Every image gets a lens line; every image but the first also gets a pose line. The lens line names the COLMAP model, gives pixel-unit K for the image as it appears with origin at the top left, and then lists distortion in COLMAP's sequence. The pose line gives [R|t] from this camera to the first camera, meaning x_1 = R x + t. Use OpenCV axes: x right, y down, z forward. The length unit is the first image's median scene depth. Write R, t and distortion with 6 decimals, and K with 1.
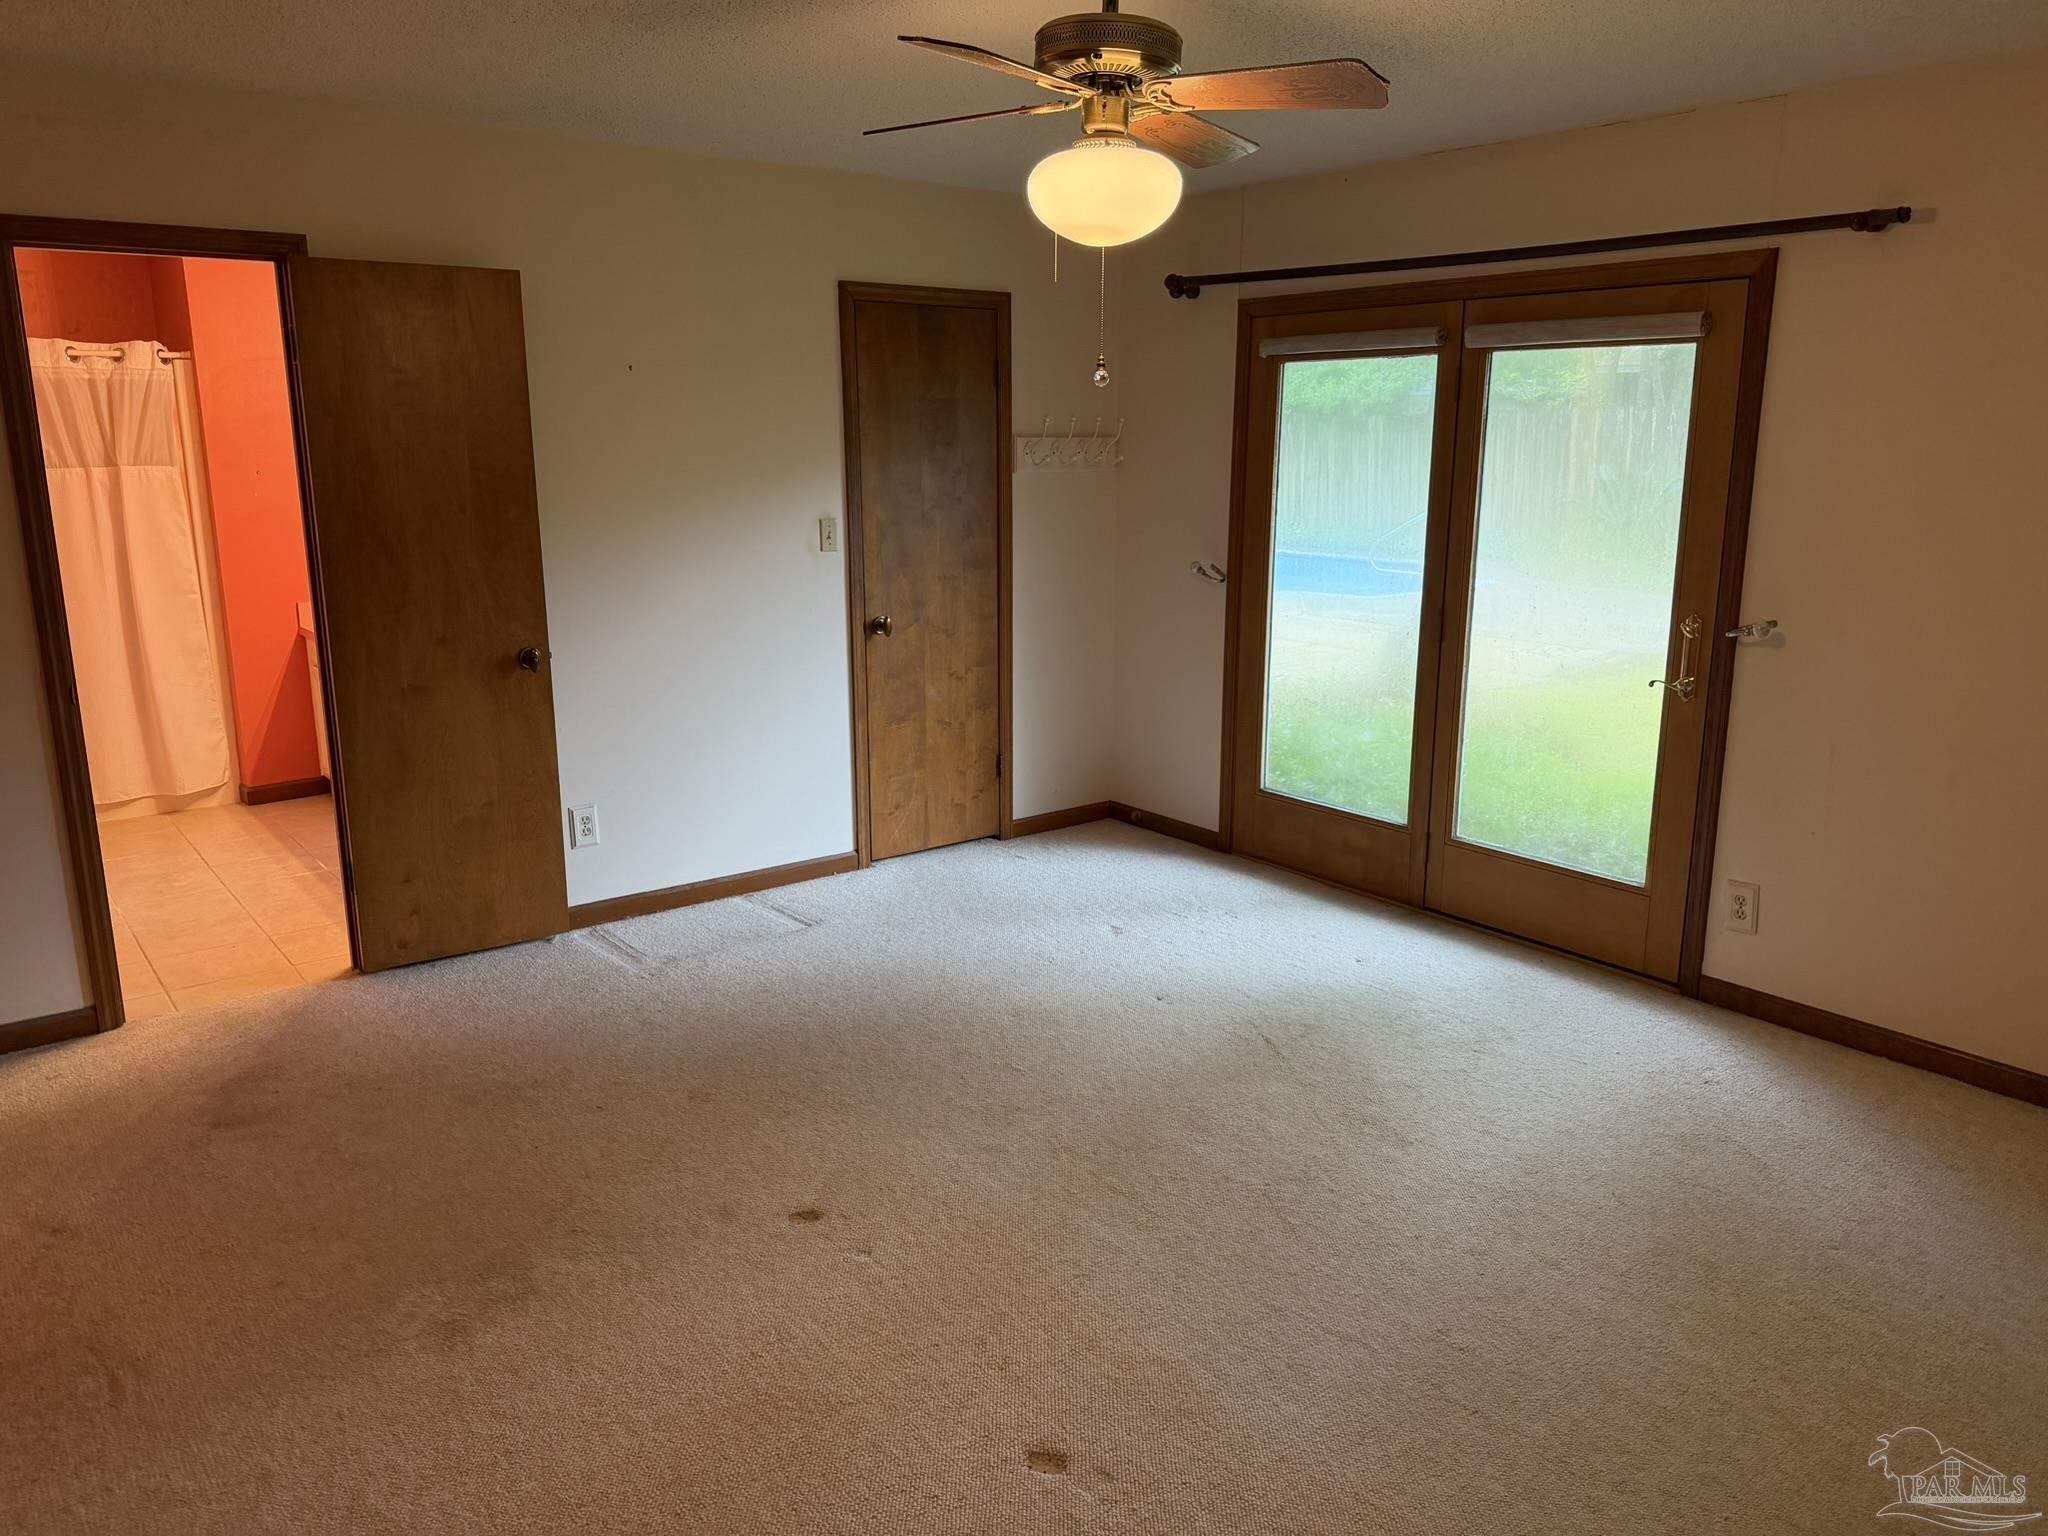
lens RADIAL K [[1440.3, 0, 1007.2], [0, 1440.3, 768.3], [0, 0, 1]] dist [0.072630, -0.106139]
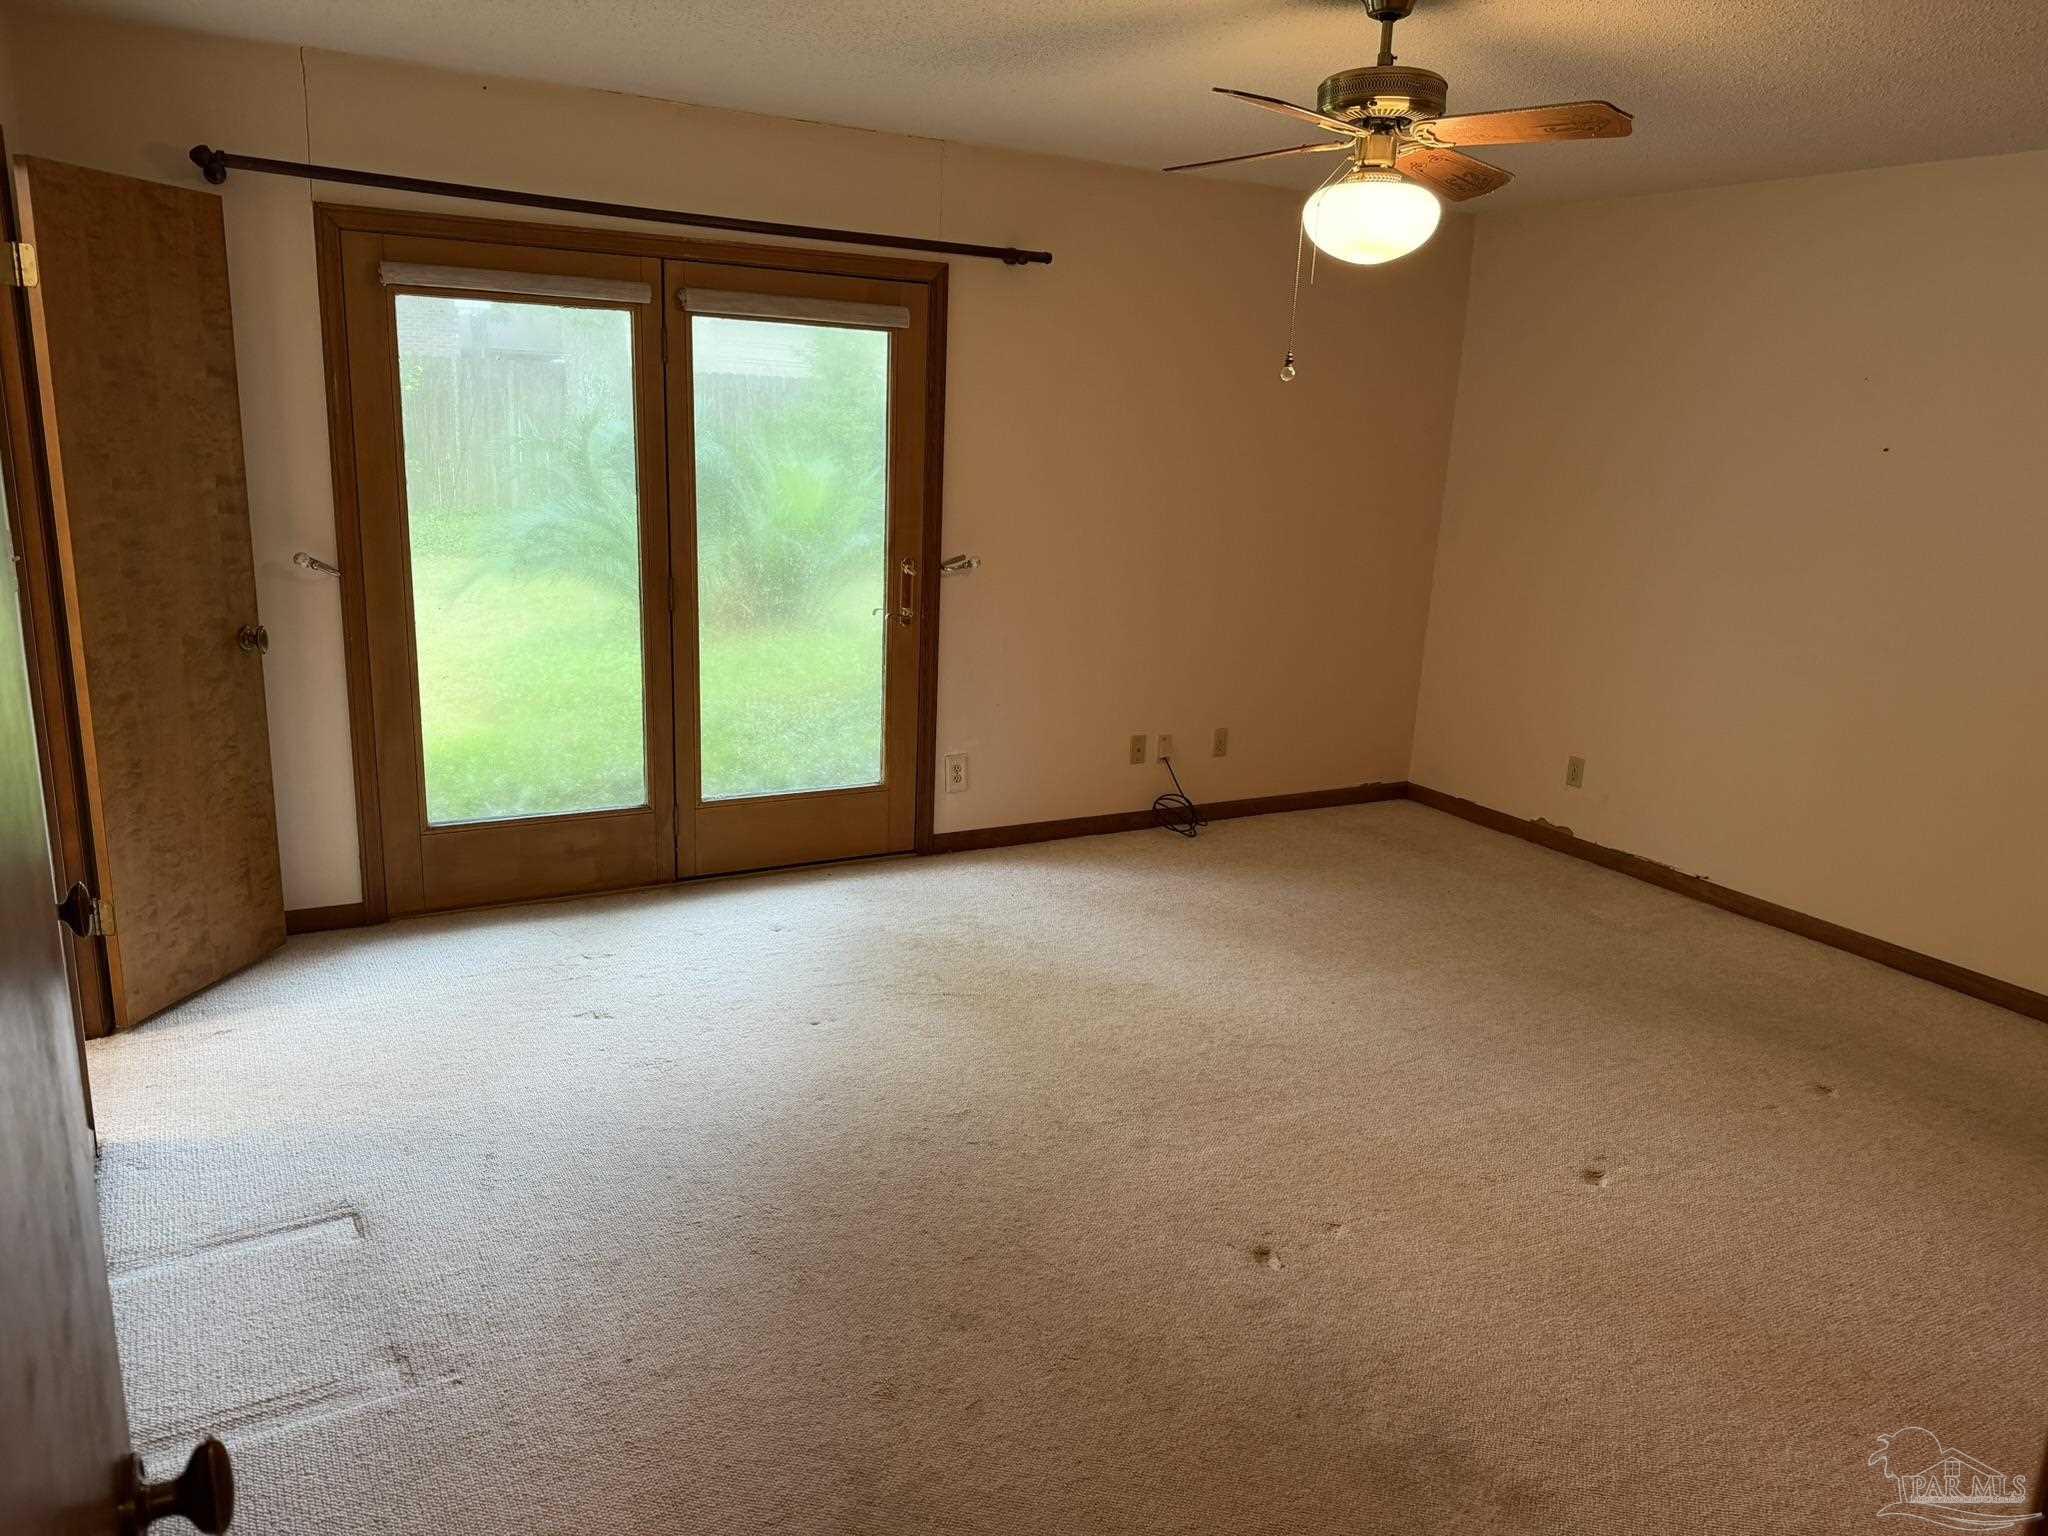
lens RADIAL K [[1440.3, 0, 1039.7], [0, 1440.3, 781.3], [0, 0, 1]] dist [0.072630, -0.106139]
pose [[0.144068, -0.237392, 0.960672, -0.554959], [0.185672, 0.960042, 0.209392, -0.117673], [-0.971993, 0.148203, 0.182388, 0.518749]]
